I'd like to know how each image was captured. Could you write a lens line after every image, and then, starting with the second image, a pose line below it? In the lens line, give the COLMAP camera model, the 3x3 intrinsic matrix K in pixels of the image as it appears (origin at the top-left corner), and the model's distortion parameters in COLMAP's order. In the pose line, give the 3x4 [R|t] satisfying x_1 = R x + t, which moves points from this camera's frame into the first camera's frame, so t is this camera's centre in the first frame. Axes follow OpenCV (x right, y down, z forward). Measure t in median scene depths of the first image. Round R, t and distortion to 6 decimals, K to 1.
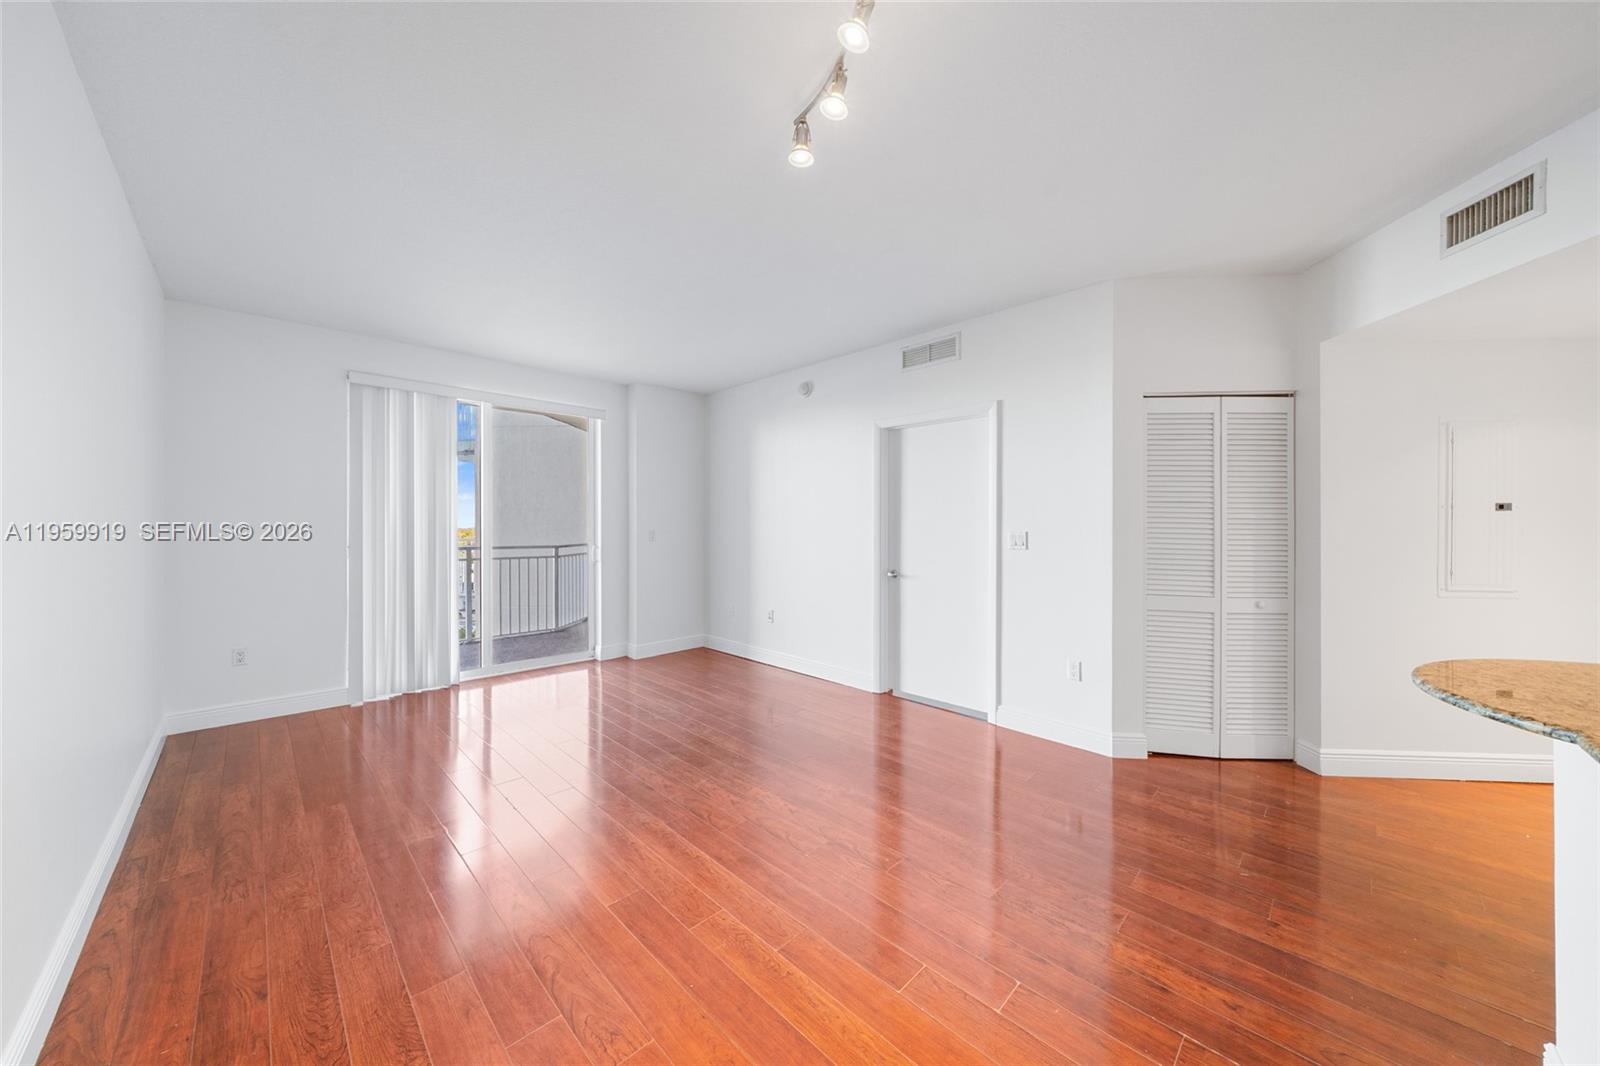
lens RADIAL K [[545.3, 0, 797.4], [0, 545.3, 531.7], [0, 0, 1]] dist [-0.009371, 0.000042]
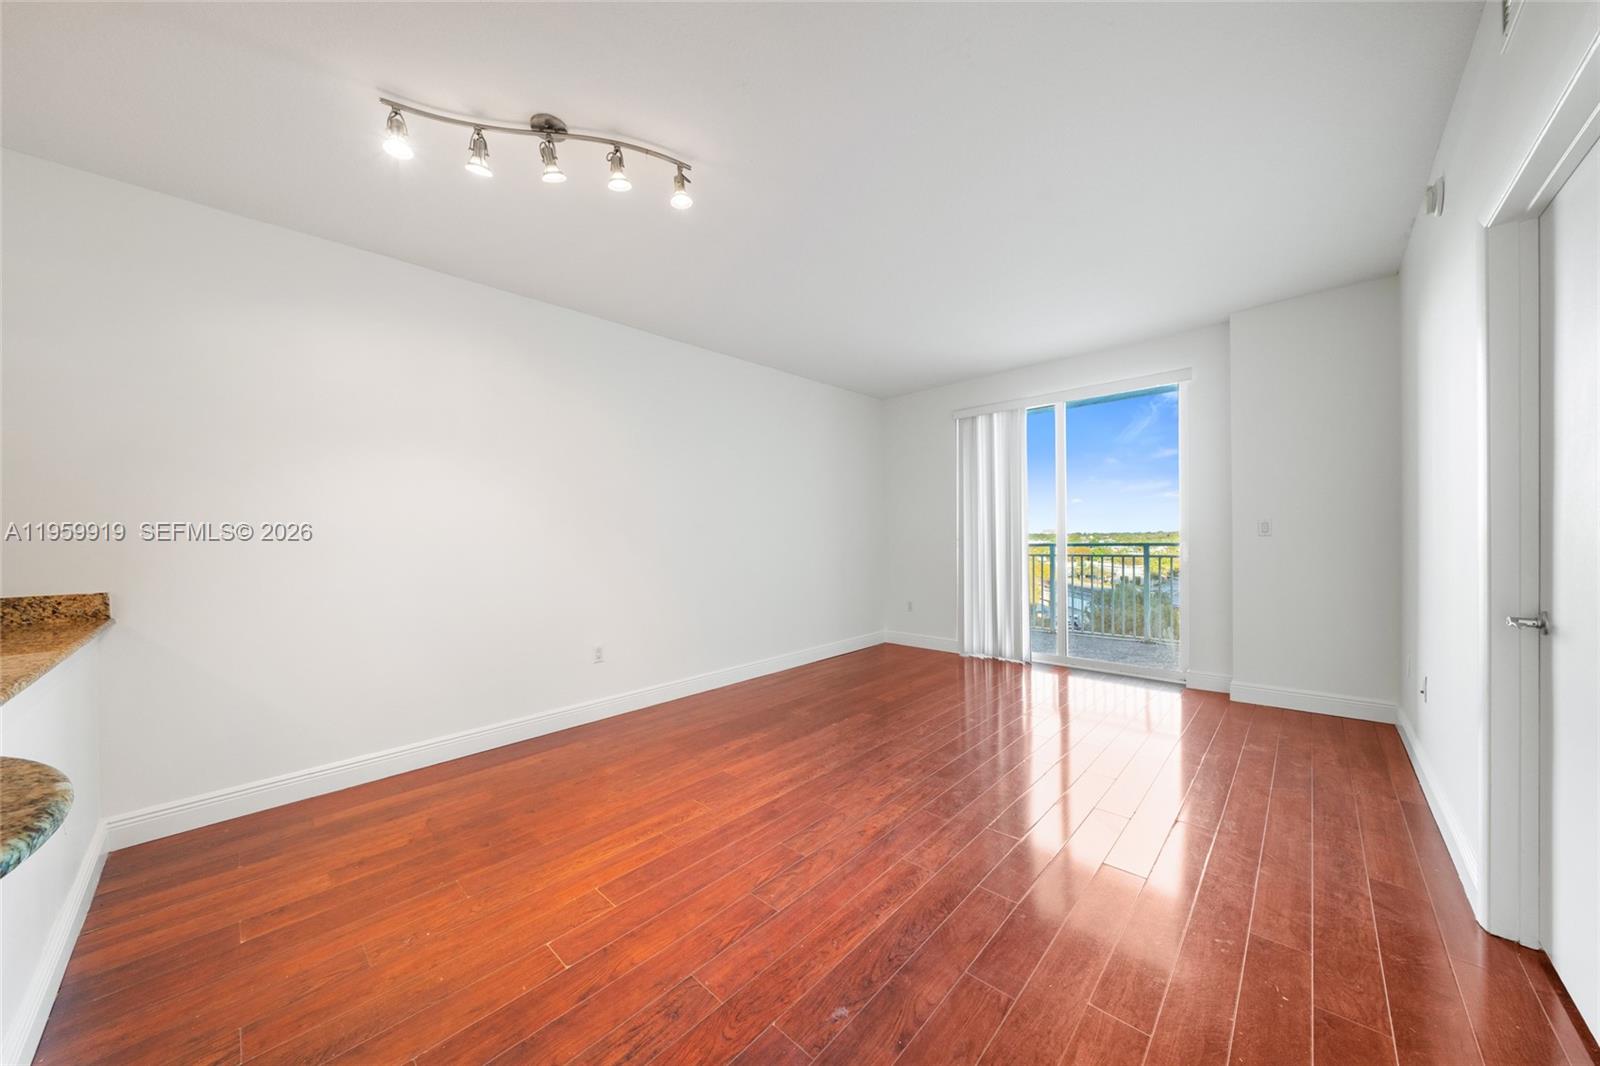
lens RADIAL K [[548.7, 0, 793.0], [0, 548.7, 540.9], [0, 0, 1]] dist [-0.000563, -0.000156]
pose [[0.027098, 0.006003, -0.999615, 0.538449], [0.013088, 0.999894, 0.006359, 0.017363], [0.999547, -0.013255, 0.027017, 0.527858]]
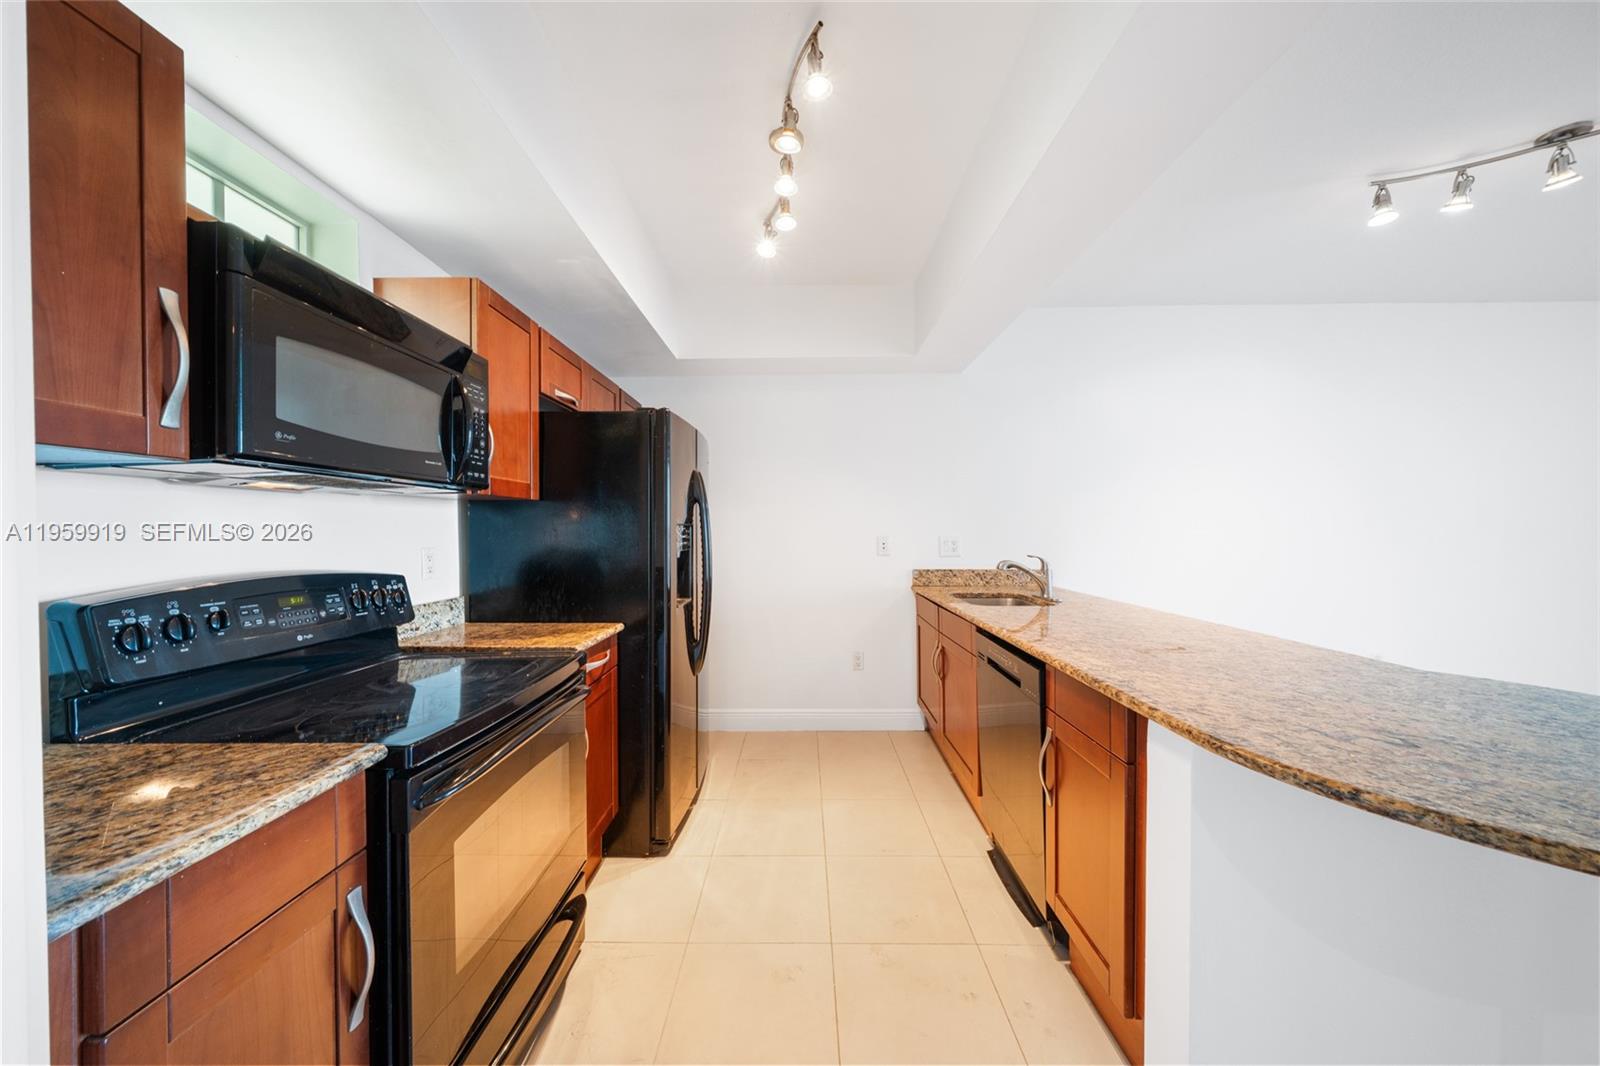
lens RADIAL K [[547.8, 0, 794.6], [0, 547.8, 531.1], [0, 0, 1]] dist [-0.001653, -0.000084]
pose [[-0.717978, 0.002678, -0.696060, 0.864717], [-0.001329, 0.999985, 0.005219, -0.001257], [0.696064, 0.004673, -0.717964, 0.206498]]
